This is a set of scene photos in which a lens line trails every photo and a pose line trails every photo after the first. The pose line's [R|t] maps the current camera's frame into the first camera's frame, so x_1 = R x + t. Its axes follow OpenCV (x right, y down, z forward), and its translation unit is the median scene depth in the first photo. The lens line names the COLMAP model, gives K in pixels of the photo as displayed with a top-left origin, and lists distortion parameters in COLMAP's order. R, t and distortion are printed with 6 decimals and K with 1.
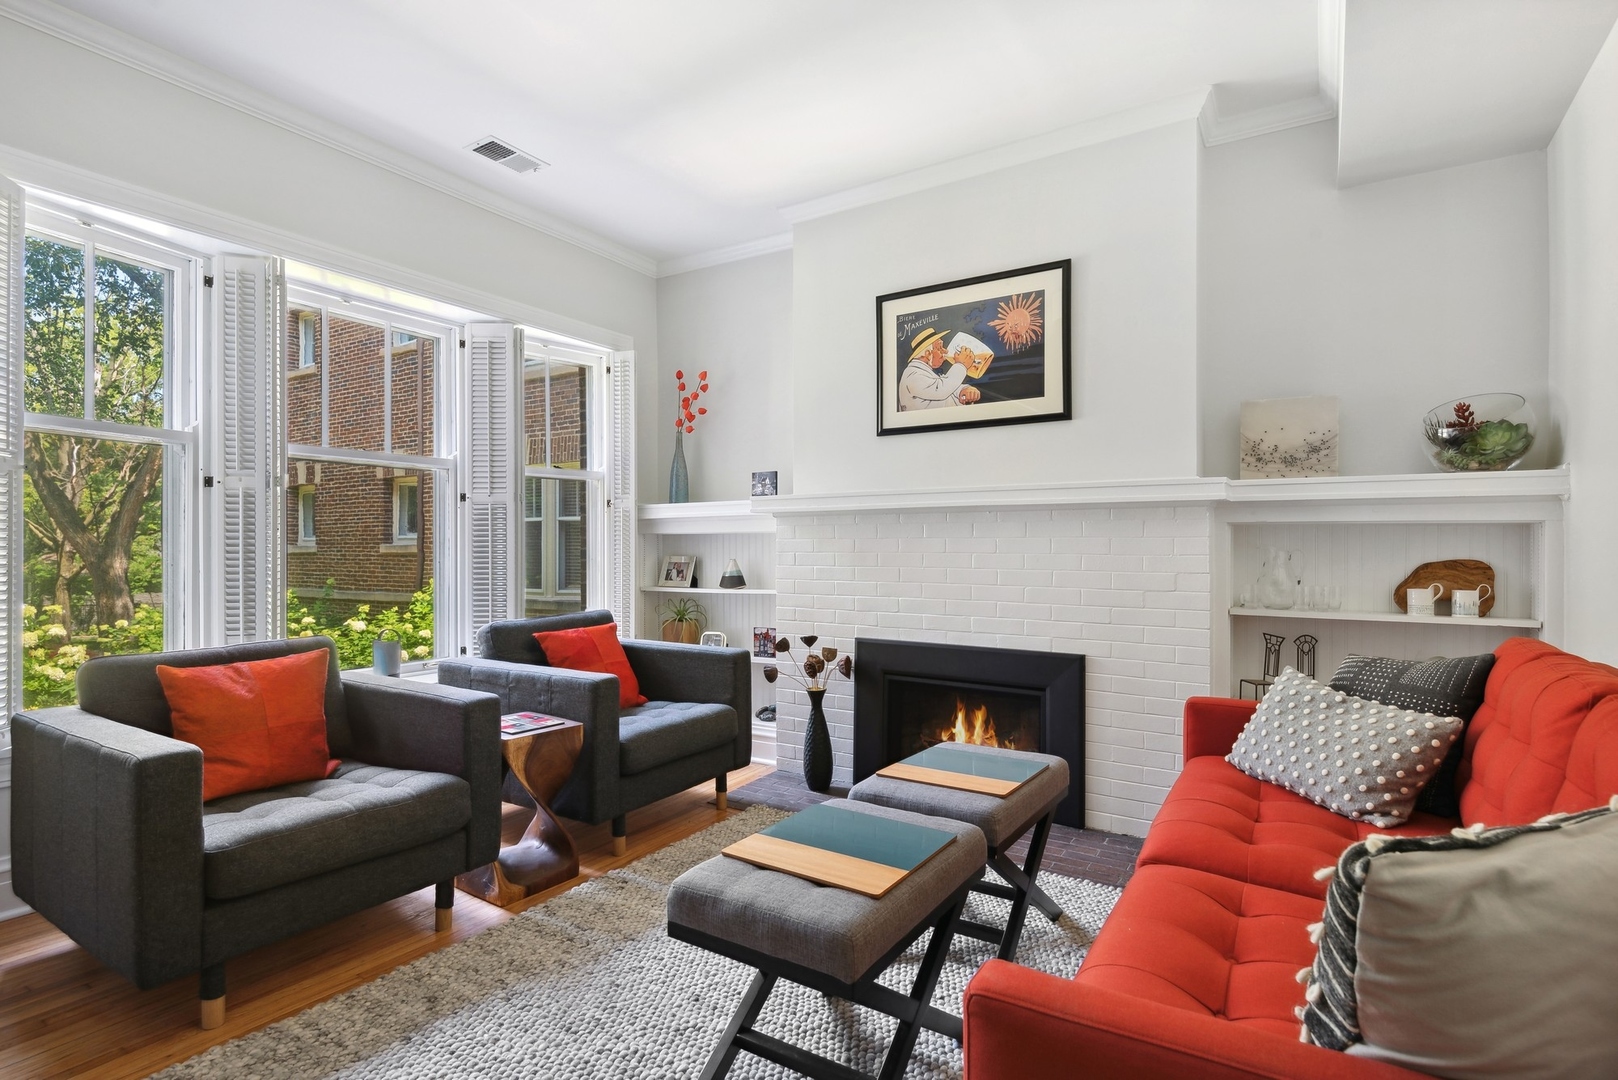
lens RADIAL K [[805.5, 0, 806.4], [0, 805.5, 543.0], [0, 0, 1]] dist [0.022165, -0.021483]
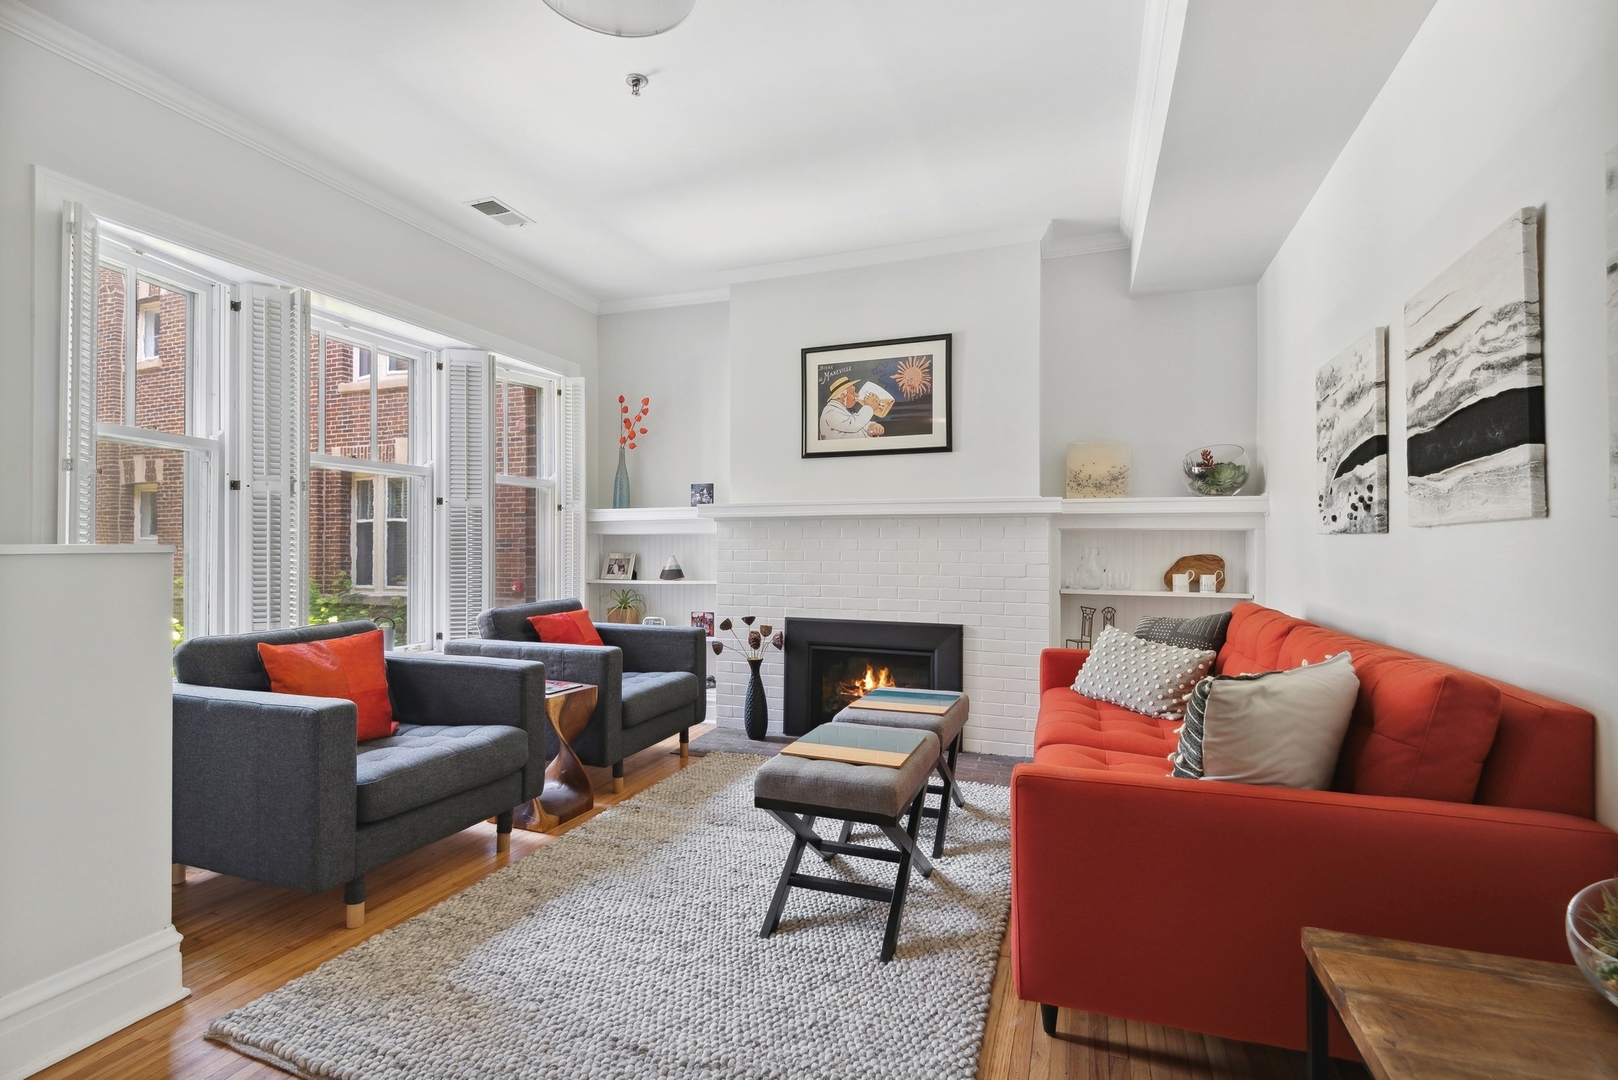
lens RADIAL K [[734.9, 0, 809.0], [0, 734.9, 540.0], [0, 0, 1]] dist [0.033541, -0.027865]
pose [[0.977144, 0.004117, 0.212538, -0.182607], [-0.002945, 0.999979, -0.005827, 0.003695], [-0.212558, 0.005067, 0.977135, -0.168327]]
